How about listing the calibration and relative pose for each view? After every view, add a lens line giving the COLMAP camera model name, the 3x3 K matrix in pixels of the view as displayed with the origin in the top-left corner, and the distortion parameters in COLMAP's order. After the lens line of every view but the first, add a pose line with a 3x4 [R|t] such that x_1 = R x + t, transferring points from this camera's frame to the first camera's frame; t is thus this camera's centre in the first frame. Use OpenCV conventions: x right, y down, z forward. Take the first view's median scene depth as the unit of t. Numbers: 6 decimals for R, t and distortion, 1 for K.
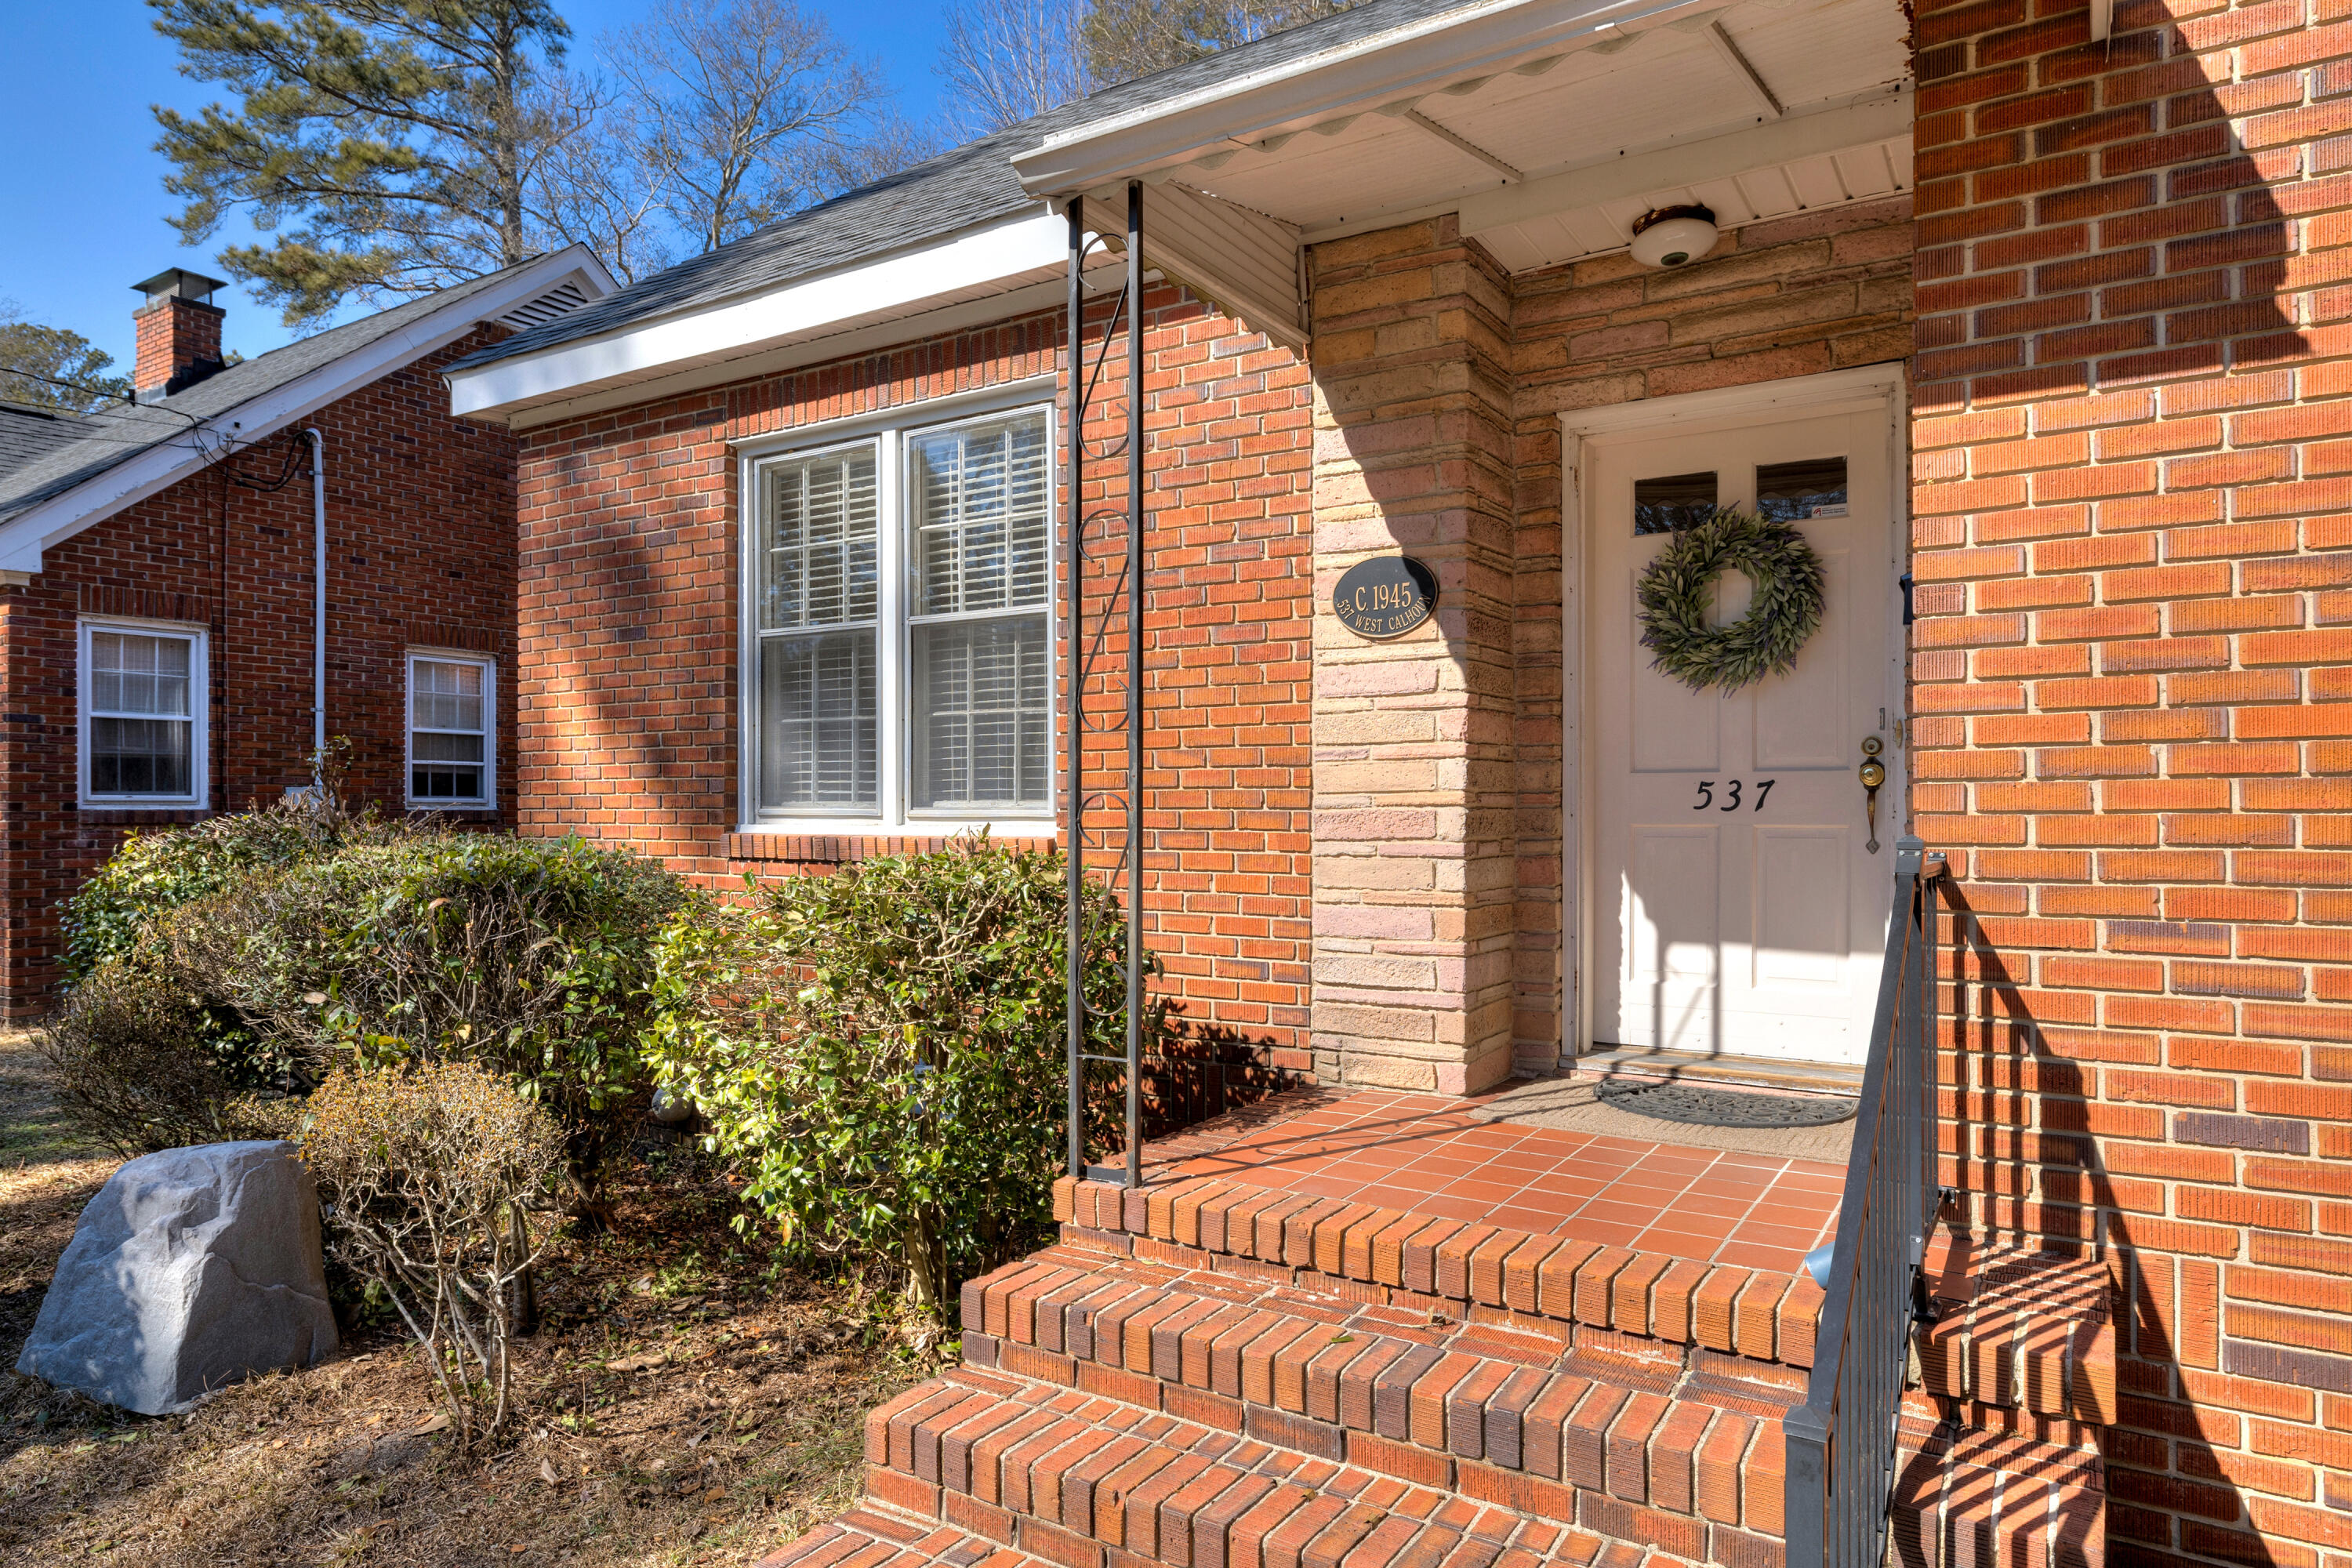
lens RADIAL K [[1424.6, 0, 1170.4], [0, 1424.6, 820.1], [0, 0, 1]] dist [-0.003244, 0.001058]
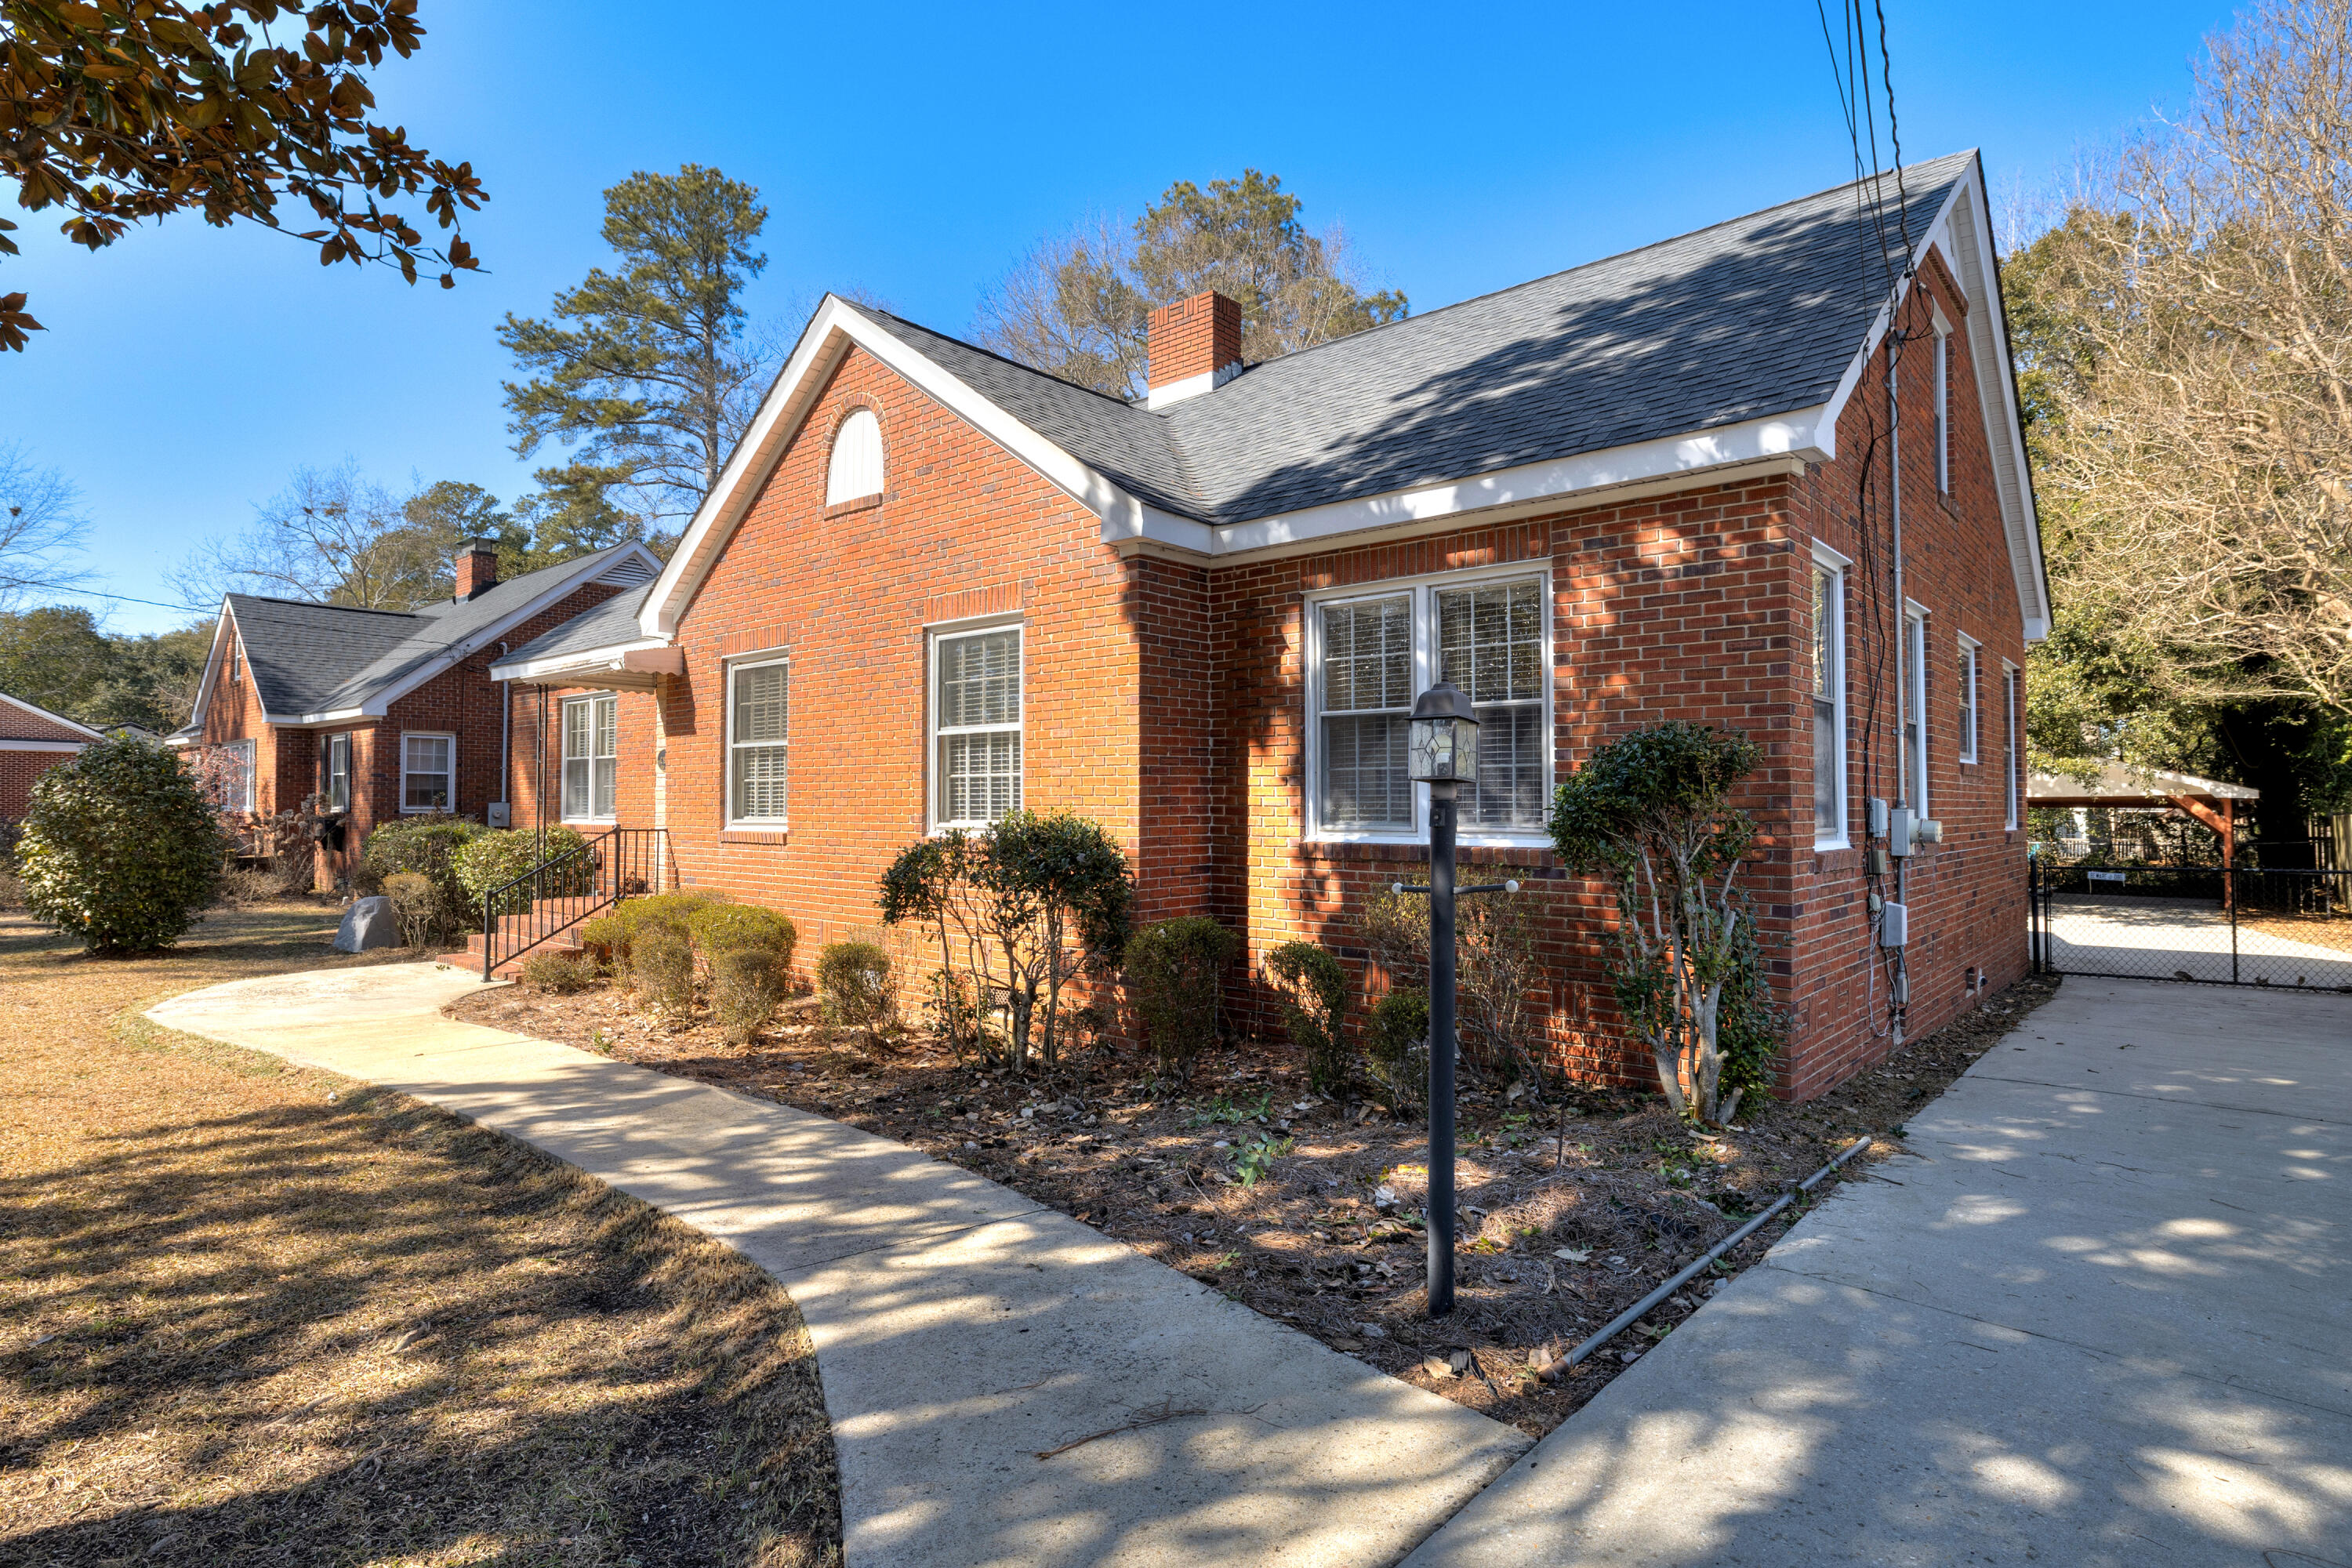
lens RADIAL K [[1232.5, 0, 1179.3], [0, 1232.5, 778.6], [0, 0, 1]] dist [0.003233, 0.000159]
pose [[0.988417, -0.002018, -0.151750, 0.784181], [-0.002448, 0.999570, -0.029237, -0.007129], [0.151744, 0.029270, 0.987986, -0.792212]]
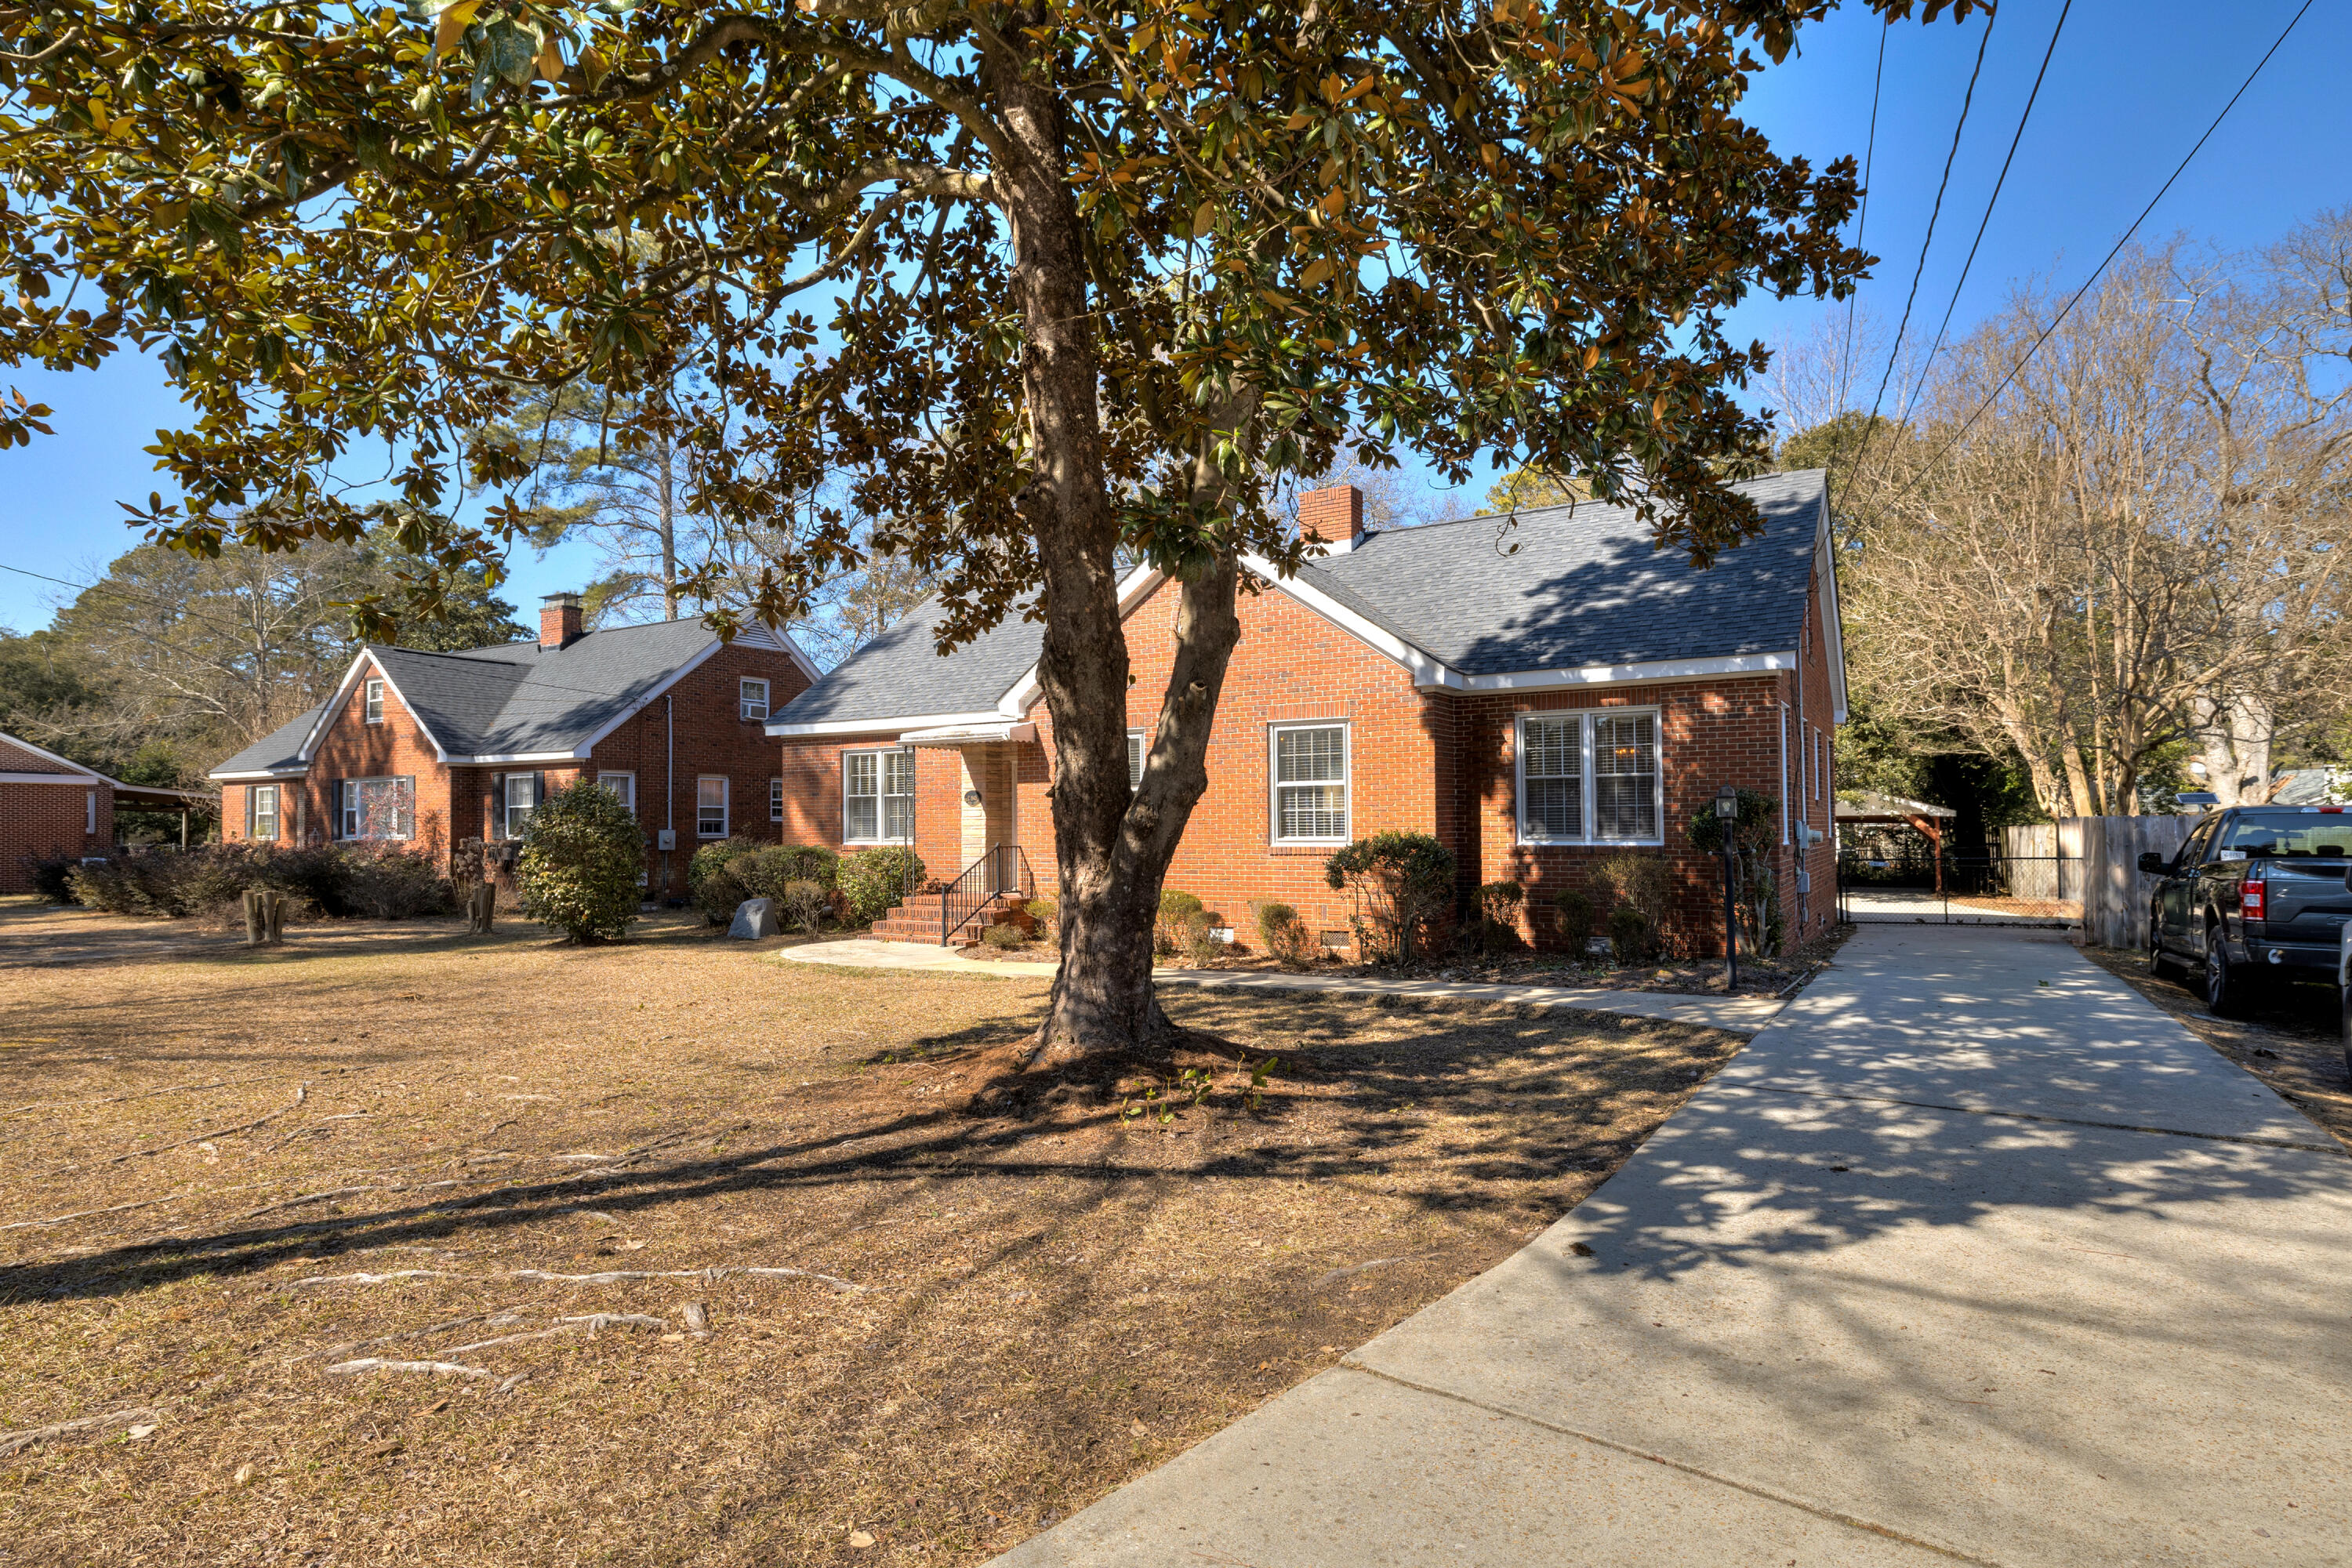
lens RADIAL K [[1272.7, 0, 1201.7], [0, 1272.7, 794.8], [0, 0, 1]] dist [-0.002547, -0.000138]
pose [[0.999484, -0.006115, 0.031533, 0.338781], [0.007125, 0.999461, -0.032033, -0.004977], [-0.031320, 0.032241, 0.998989, -1.486646]]
